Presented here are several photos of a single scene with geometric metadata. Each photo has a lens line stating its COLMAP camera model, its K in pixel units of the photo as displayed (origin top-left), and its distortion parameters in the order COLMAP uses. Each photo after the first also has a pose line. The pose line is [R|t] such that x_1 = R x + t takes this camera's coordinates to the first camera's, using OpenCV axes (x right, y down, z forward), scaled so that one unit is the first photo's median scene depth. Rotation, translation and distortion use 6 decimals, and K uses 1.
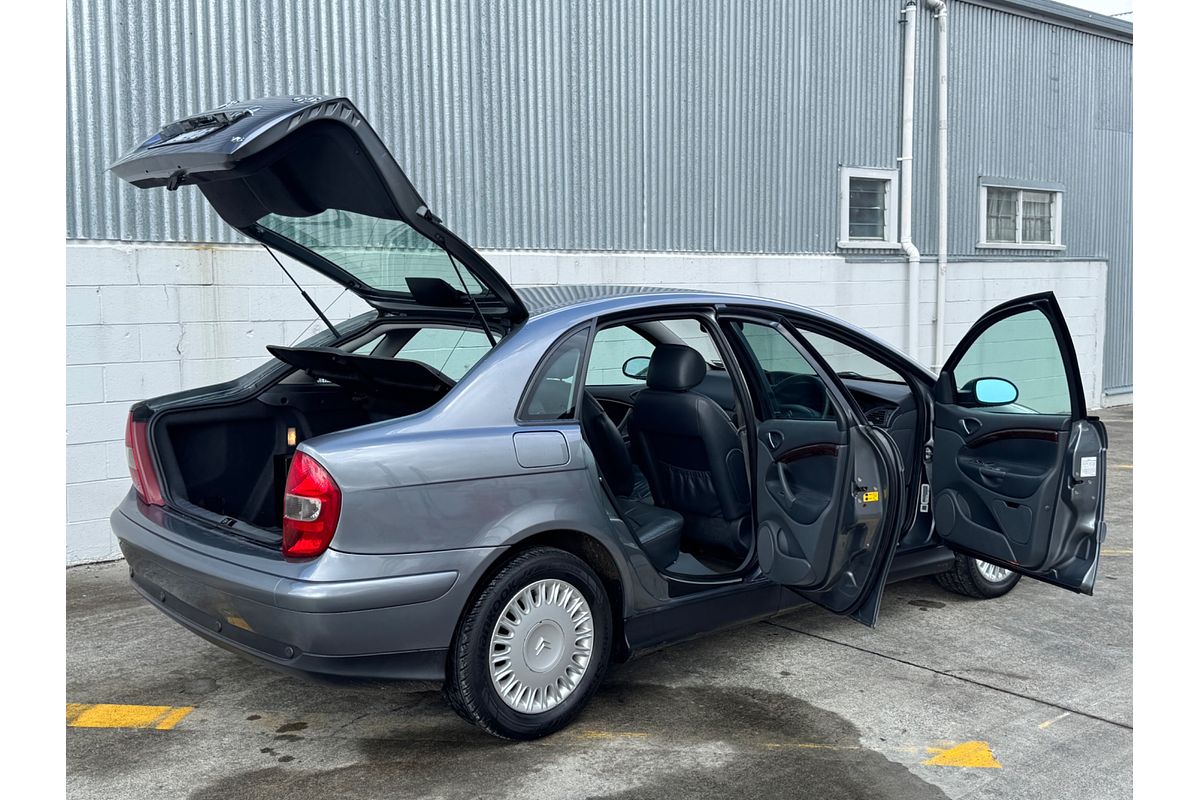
lens RADIAL K [[1221.9, 0, 596.4], [0, 1221.9, 392.5], [0, 0, 1]] dist [0.056740, 0.000000]
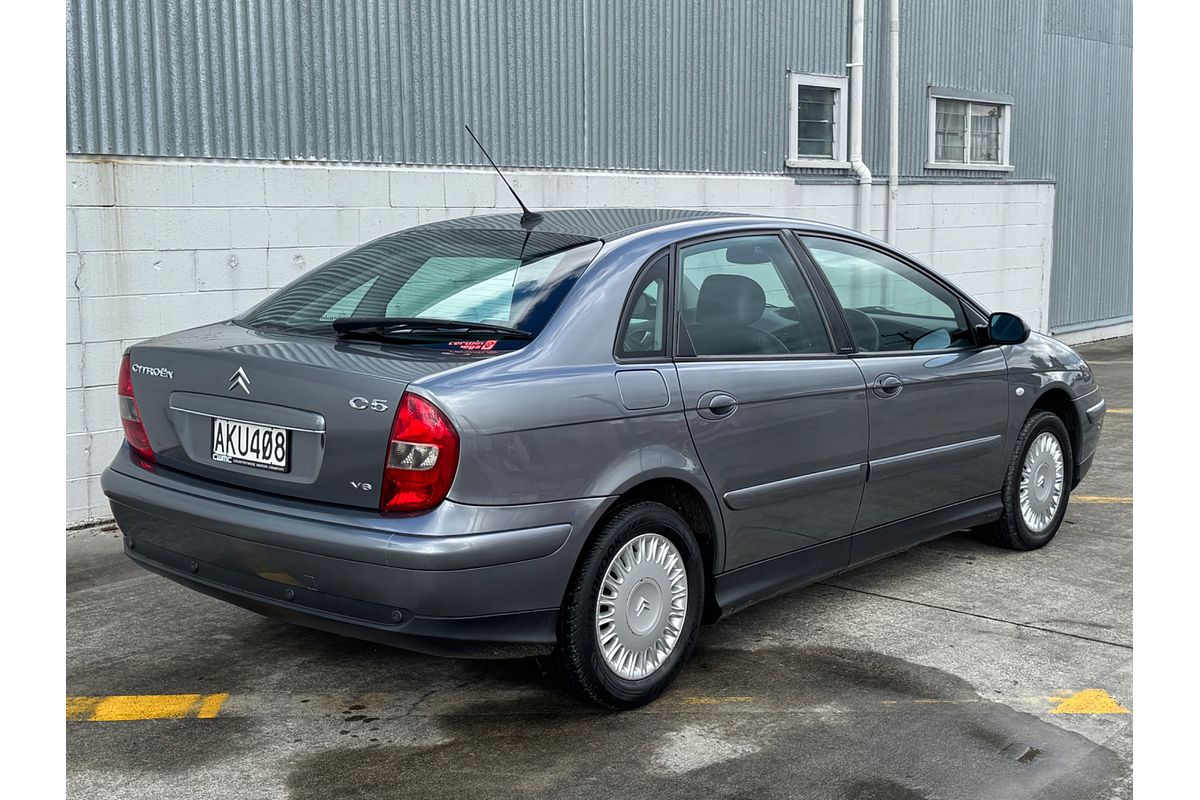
lens RADIAL K [[1482.2, 0, 603.9], [0, 1482.2, 399.0], [0, 0, 1]] dist [0.078654, 0.000000]
pose [[0.988704, -0.015788, 0.149048, -0.198968], [0.010031, 0.999177, 0.039300, 0.008544], [-0.149546, -0.037361, 0.988049, -0.066084]]
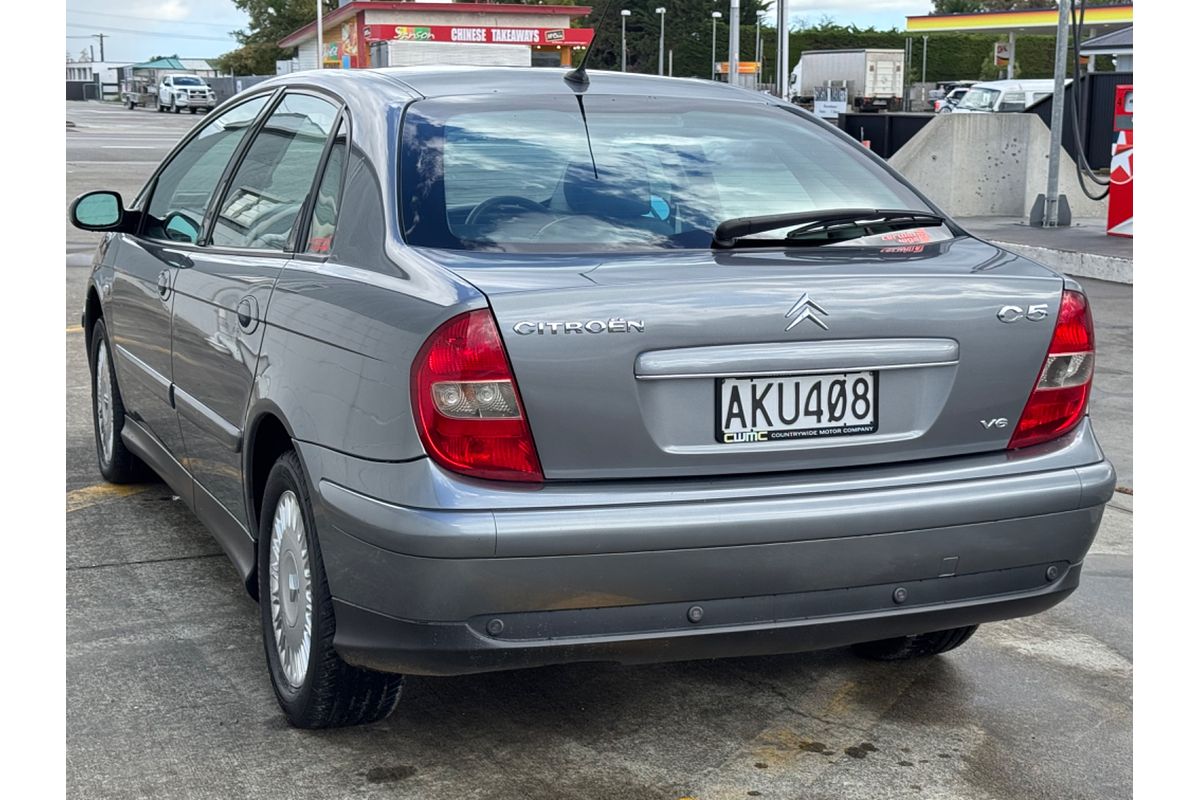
lens RADIAL K [[1836.3, 0, 600.5], [0, 1836.3, 402.7], [0, 0, 1]] dist [0.155333, 0.000000]
pose [[0.314385, -0.154113, 0.936702, -1.021971], [0.079932, 0.987528, 0.135647, -0.042726], [-0.945924, 0.032227, 0.322783, 0.689221]]
